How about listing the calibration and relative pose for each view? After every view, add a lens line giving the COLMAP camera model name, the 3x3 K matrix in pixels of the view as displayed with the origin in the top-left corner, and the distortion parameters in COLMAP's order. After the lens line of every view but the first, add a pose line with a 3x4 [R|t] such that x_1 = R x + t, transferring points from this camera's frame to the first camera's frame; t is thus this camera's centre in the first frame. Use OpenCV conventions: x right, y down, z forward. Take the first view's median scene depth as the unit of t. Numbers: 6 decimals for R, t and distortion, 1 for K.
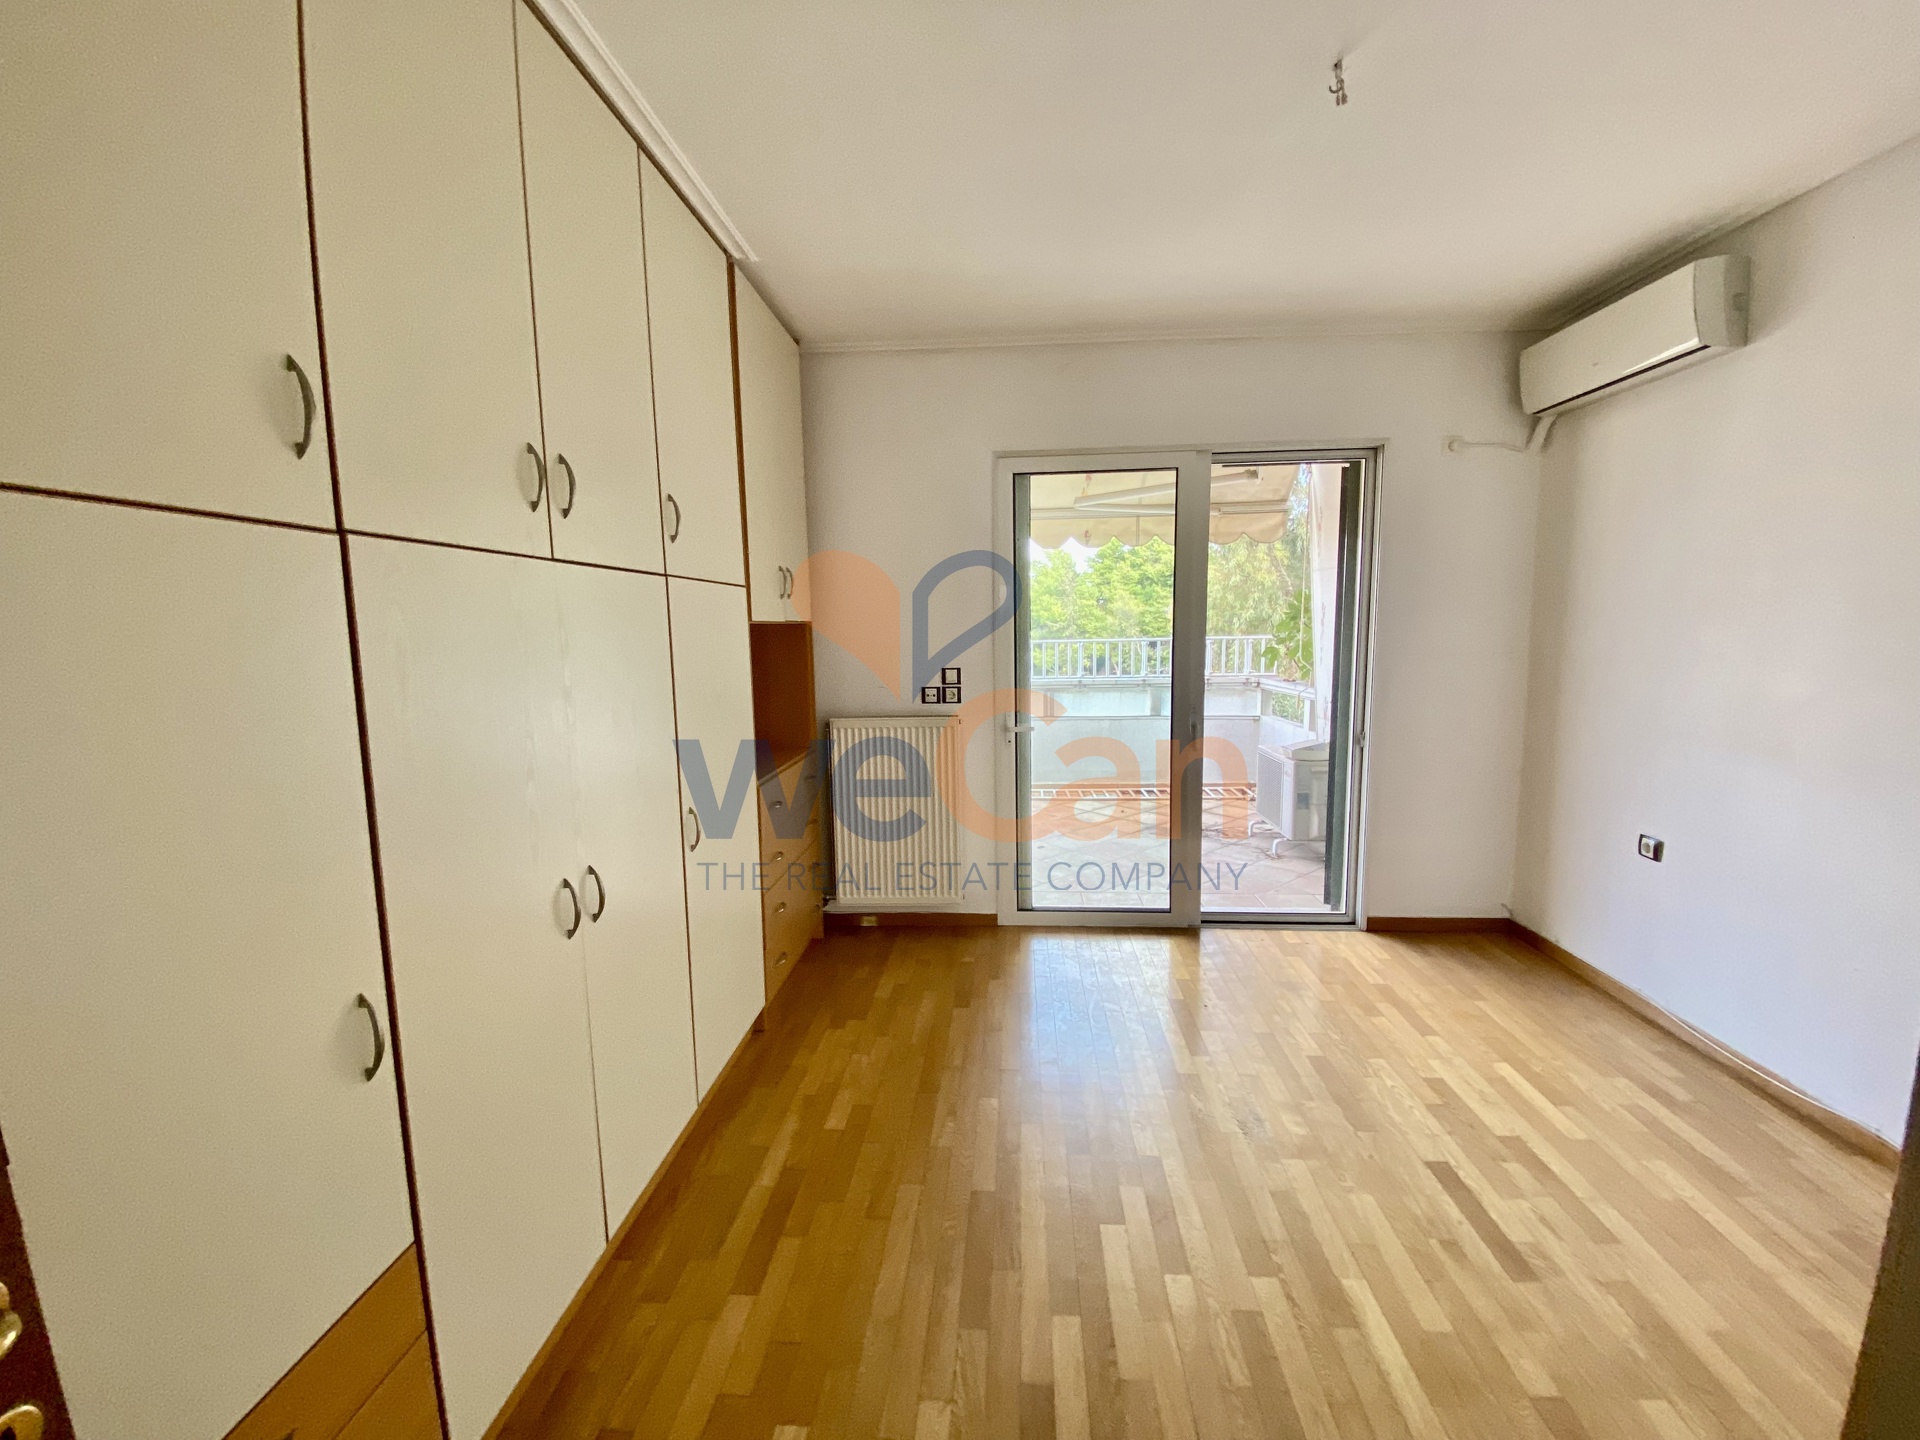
lens RADIAL K [[774.4, 0, 962.9], [0, 774.4, 717.4], [0, 0, 1]] dist [0.049194, -0.036588]
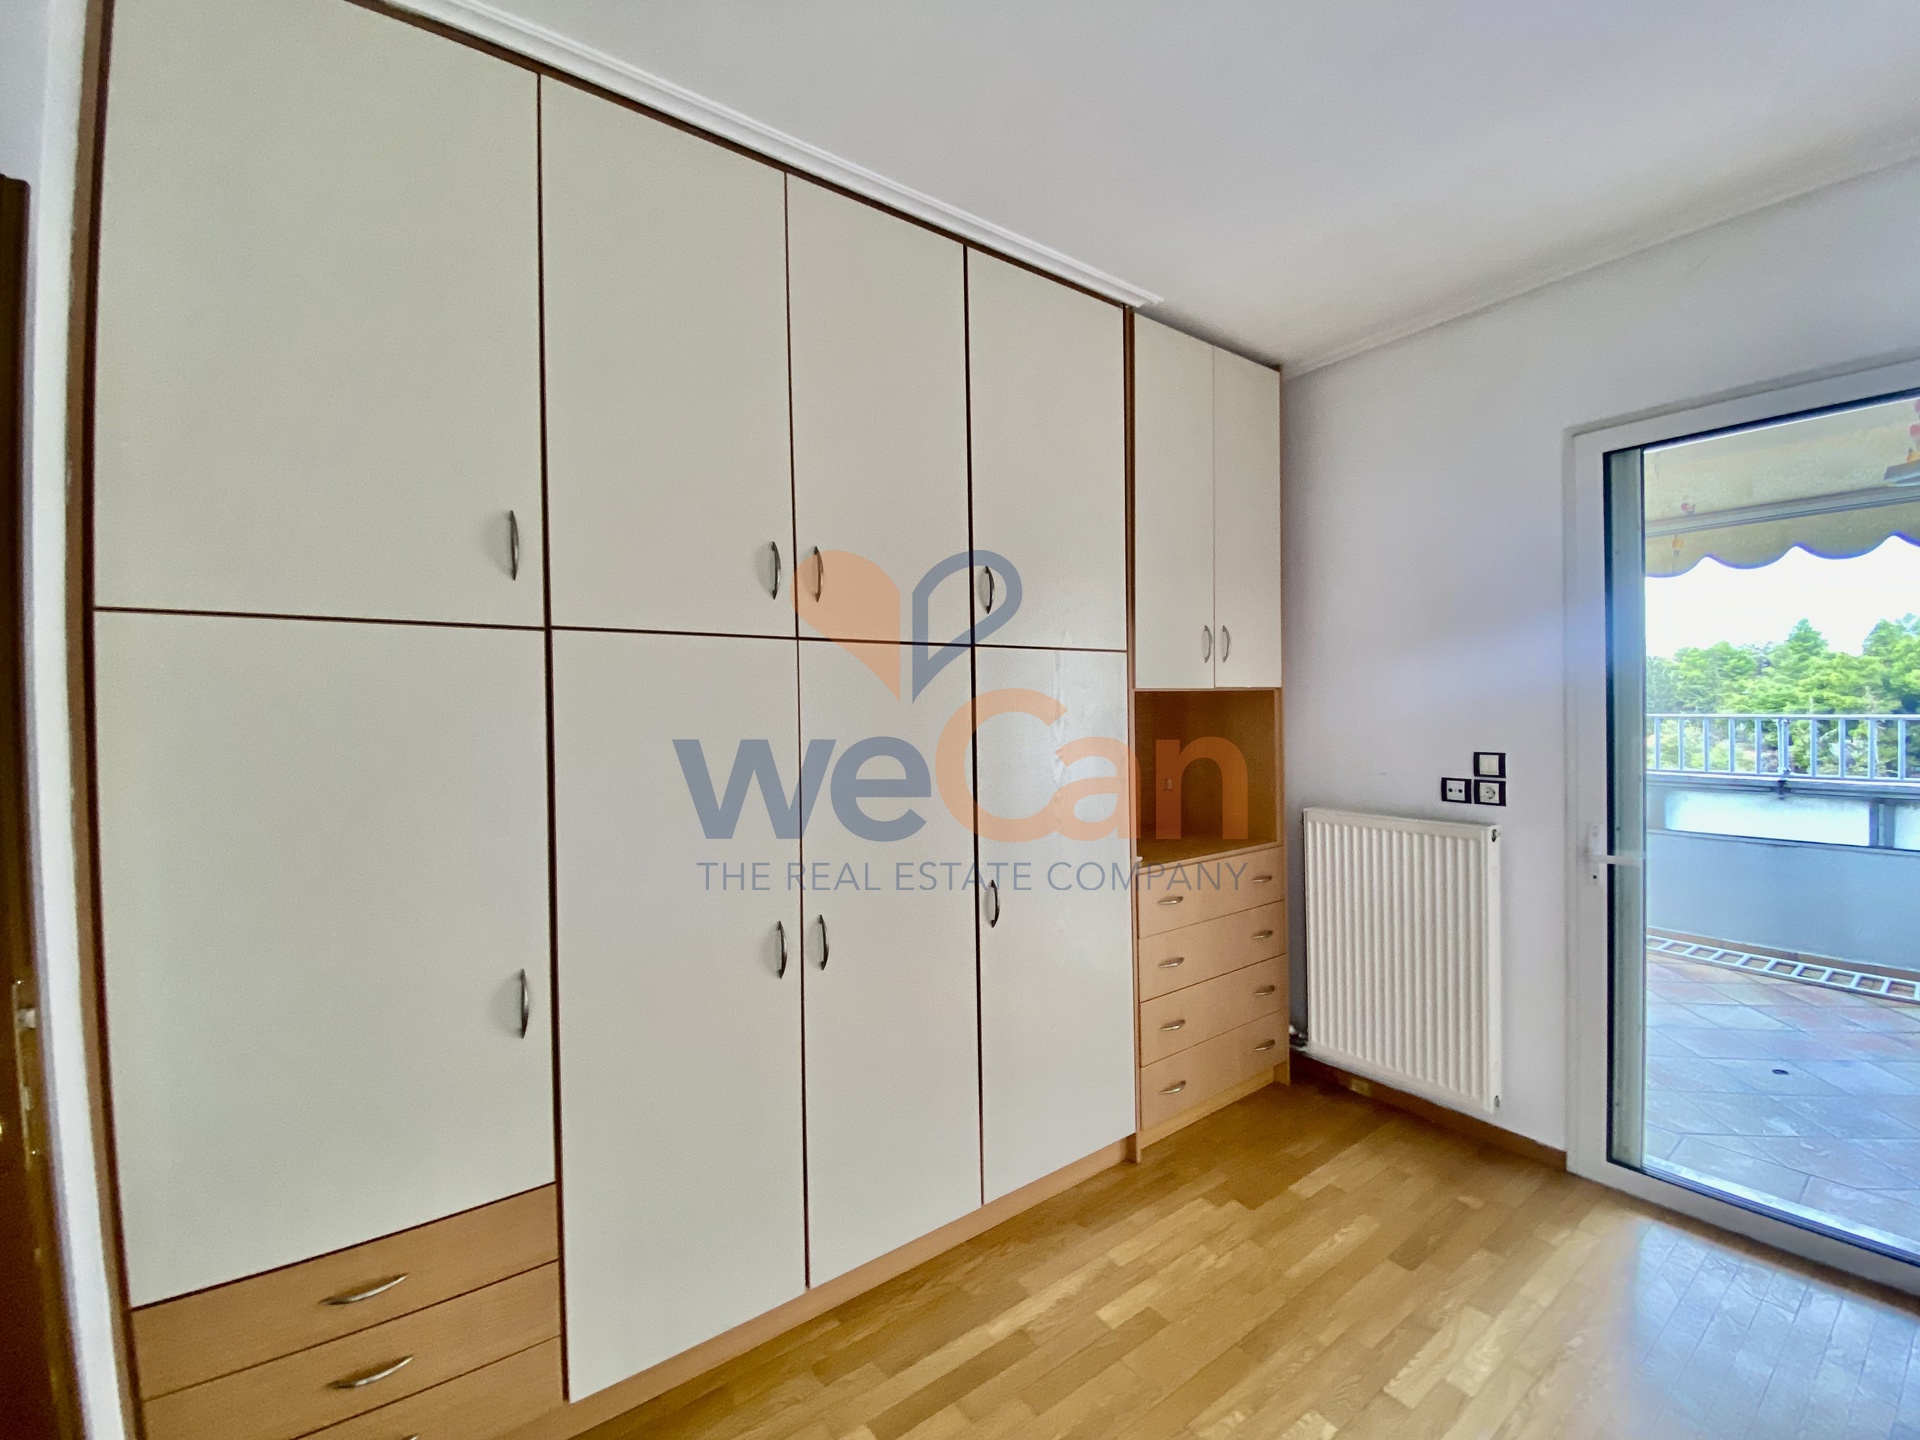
lens RADIAL K [[783.9, 0, 959.4], [0, 783.9, 712.6], [0, 0, 1]] dist [0.024299, -0.020036]
pose [[0.640578, 0.012452, -0.767792, 0.234579], [-0.085333, 0.994830, -0.055060, -0.022421], [0.763137, 0.100789, 0.638329, 0.210761]]
